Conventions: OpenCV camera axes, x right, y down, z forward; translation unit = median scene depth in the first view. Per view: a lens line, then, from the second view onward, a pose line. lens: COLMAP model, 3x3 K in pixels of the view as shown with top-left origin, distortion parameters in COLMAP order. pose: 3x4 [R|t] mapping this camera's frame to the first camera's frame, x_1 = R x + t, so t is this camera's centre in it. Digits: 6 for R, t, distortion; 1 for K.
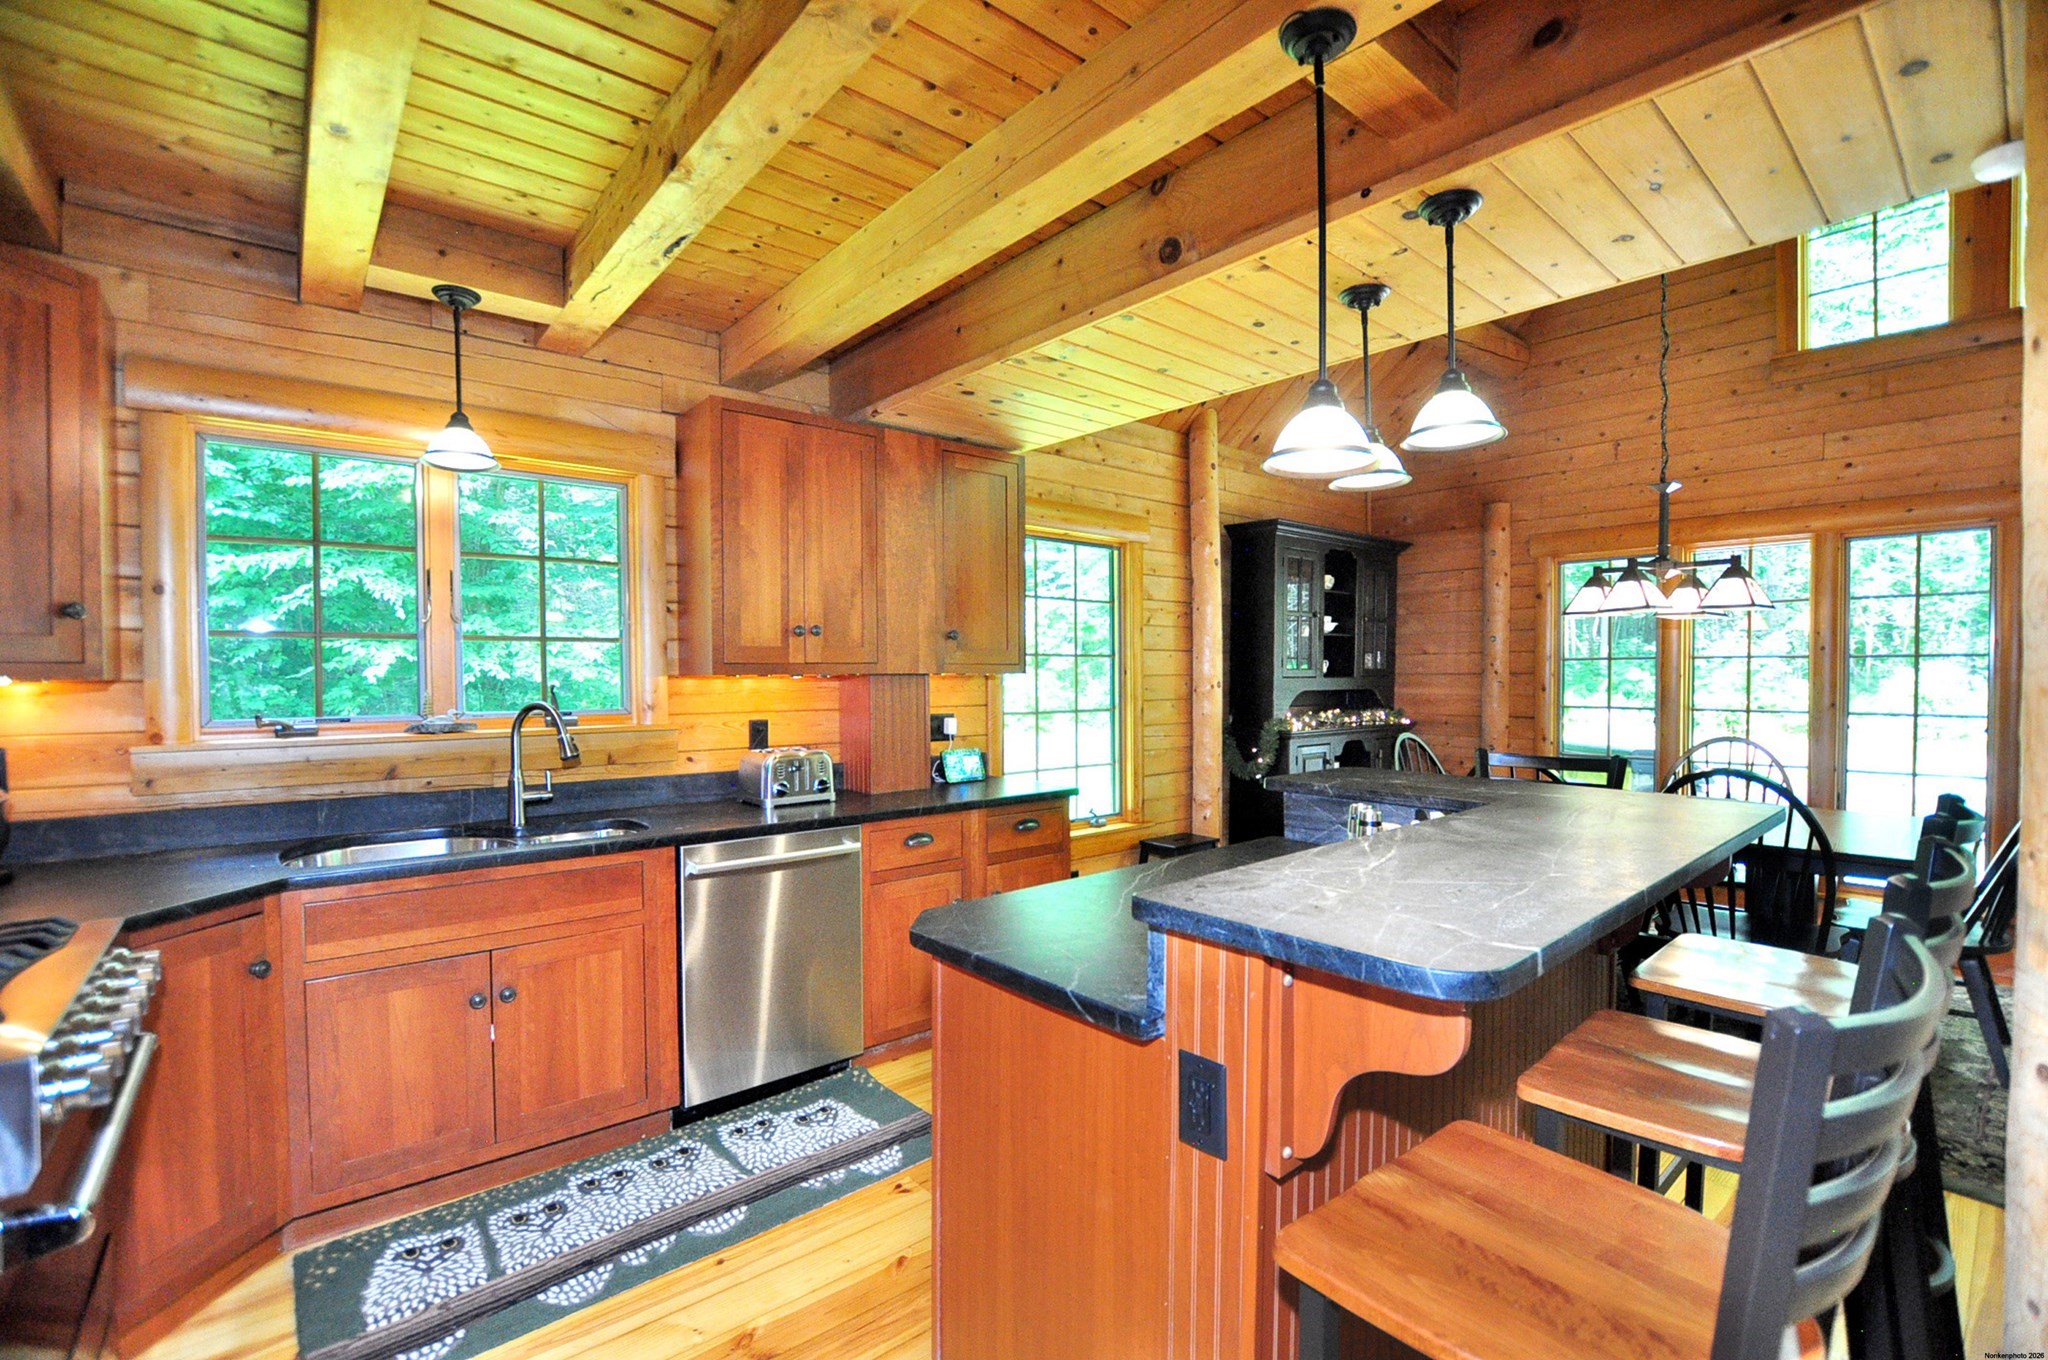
lens RADIAL K [[899.3, 0, 991.1], [0, 899.3, 689.3], [0, 0, 1]] dist [-0.027758, 0.001182]
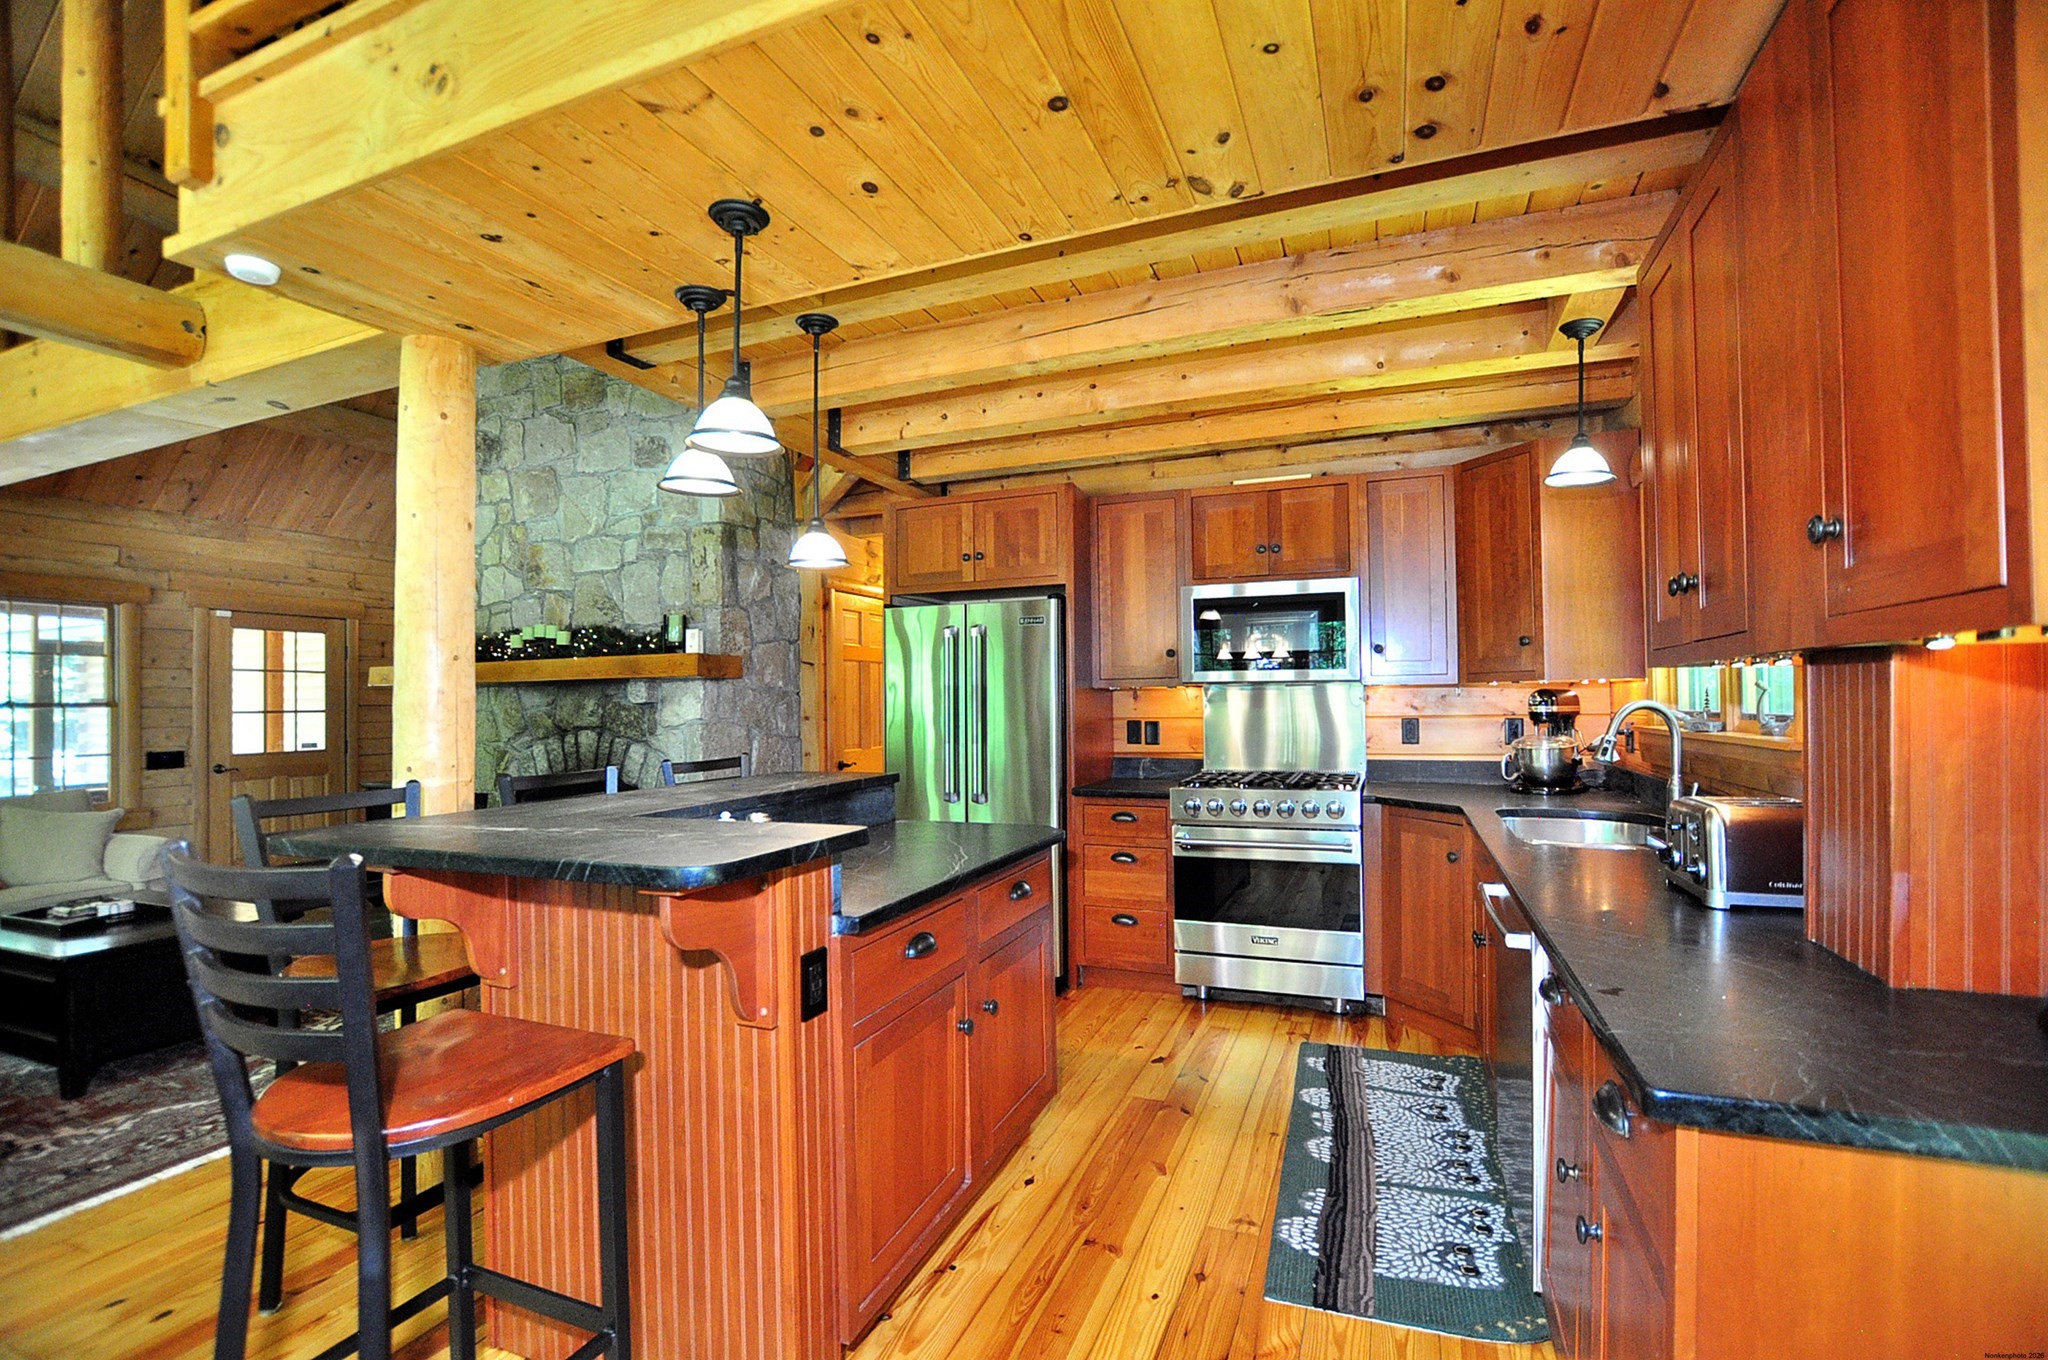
lens RADIAL K [[904.7, 0, 1021.7], [0, 904.7, 685.5], [0, 0, 1]] dist [-0.028437, -0.000154]
pose [[-0.873646, 0.008041, -0.486495, 0.434730], [0.009678, 0.999953, -0.000852, -0.005708], [0.486465, -0.005452, -0.873683, 1.320724]]
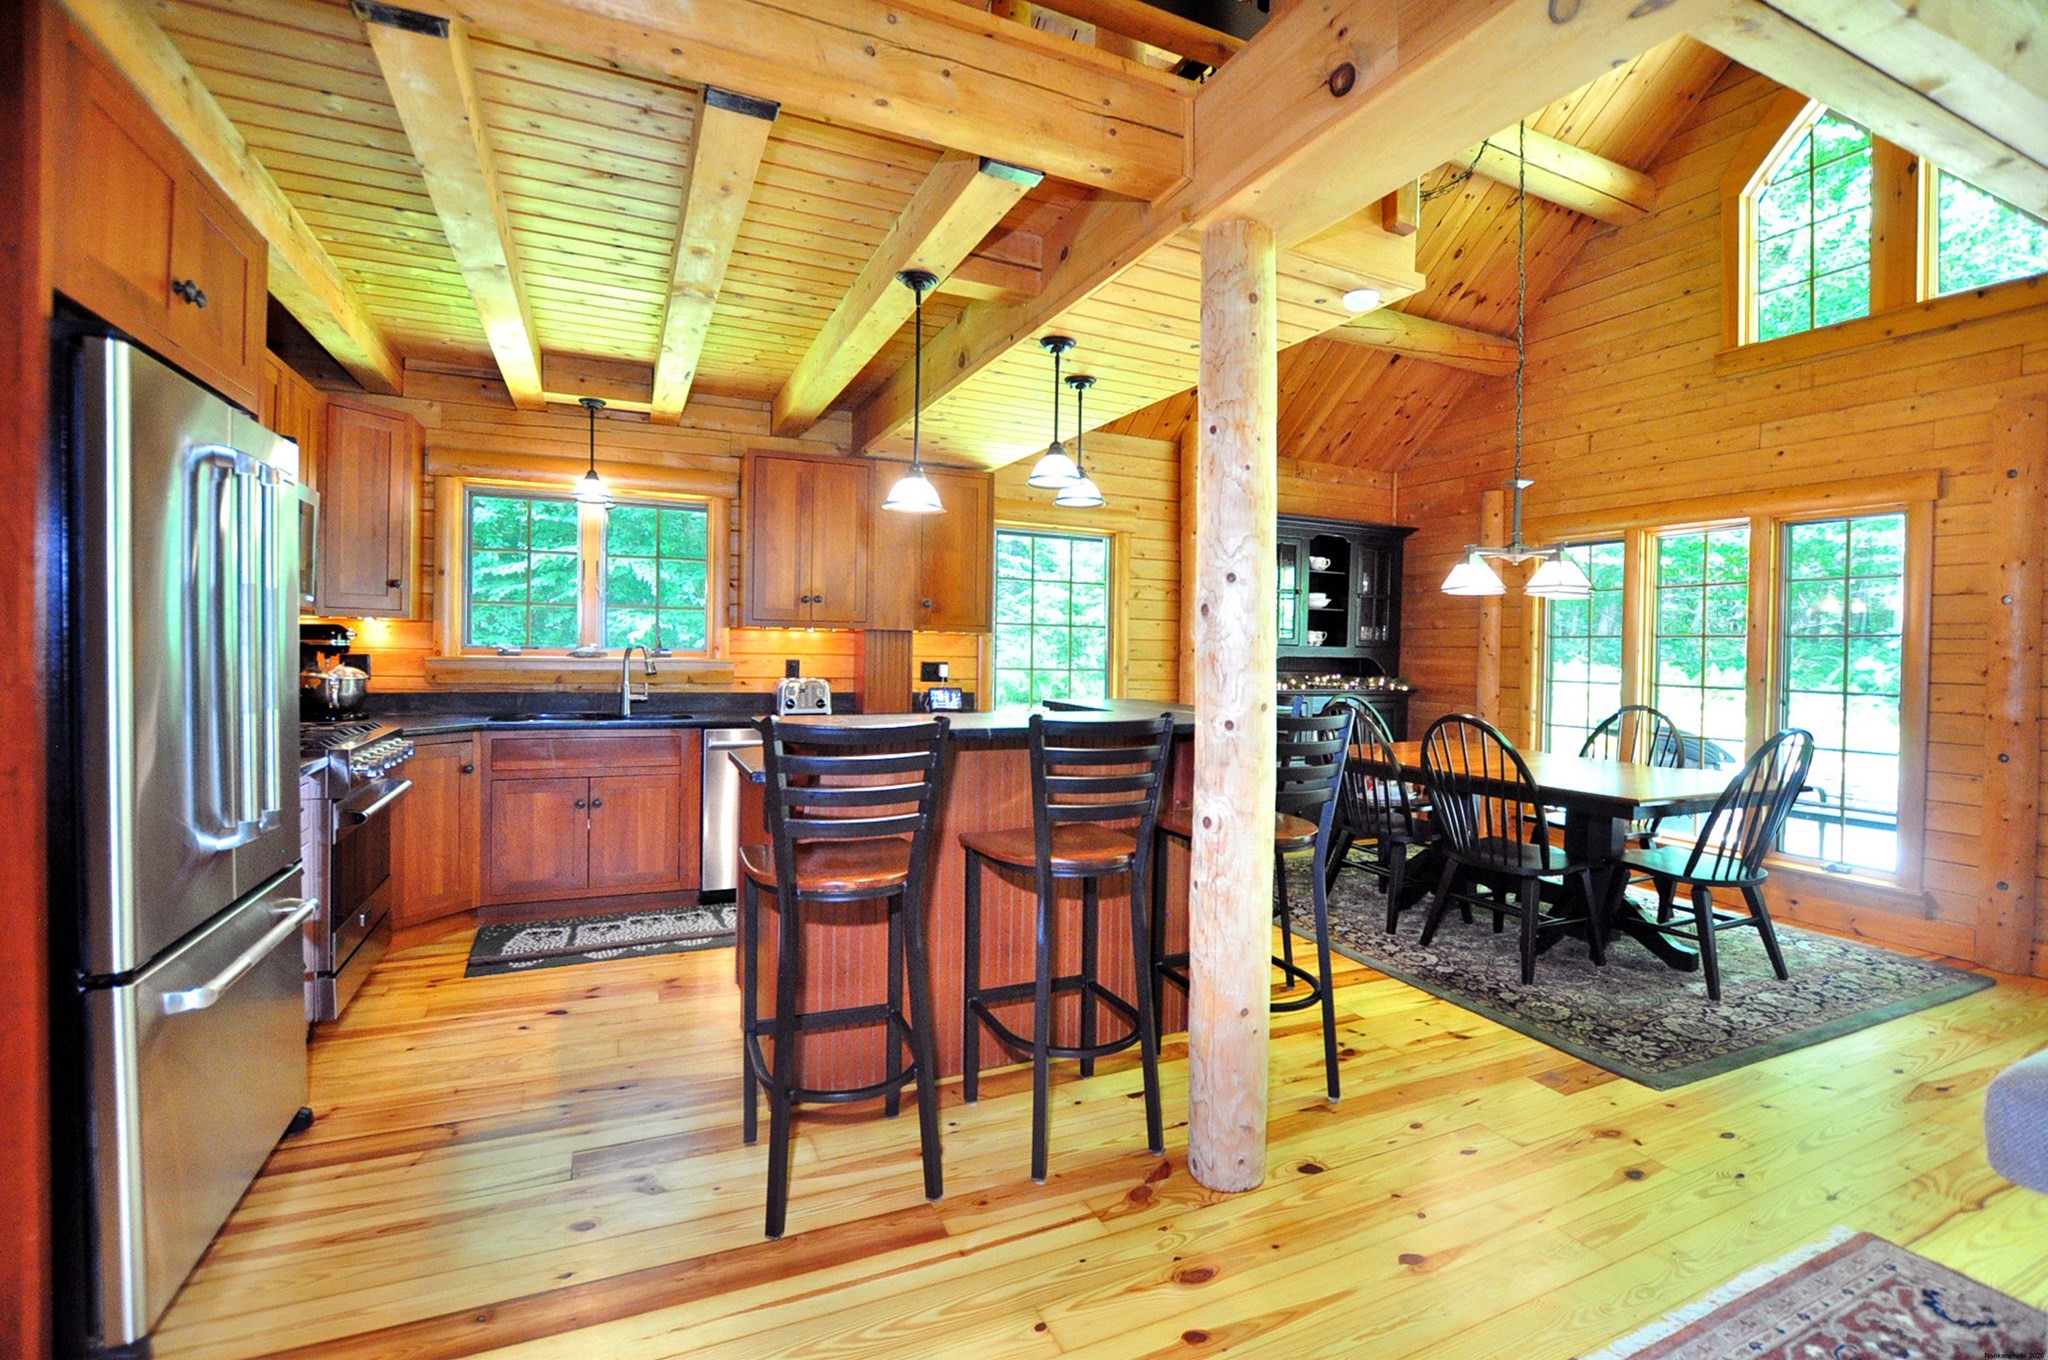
lens RADIAL K [[896.3, 0, 1013.0], [0, 896.3, 660.5], [0, 0, 1]] dist [-0.027076, -0.000059]
pose [[0.965666, 0.027737, -0.258303, 0.520291], [-0.028673, 0.999589, 0.000144, 0.027761], [0.258201, 0.007268, 0.966064, -0.365024]]
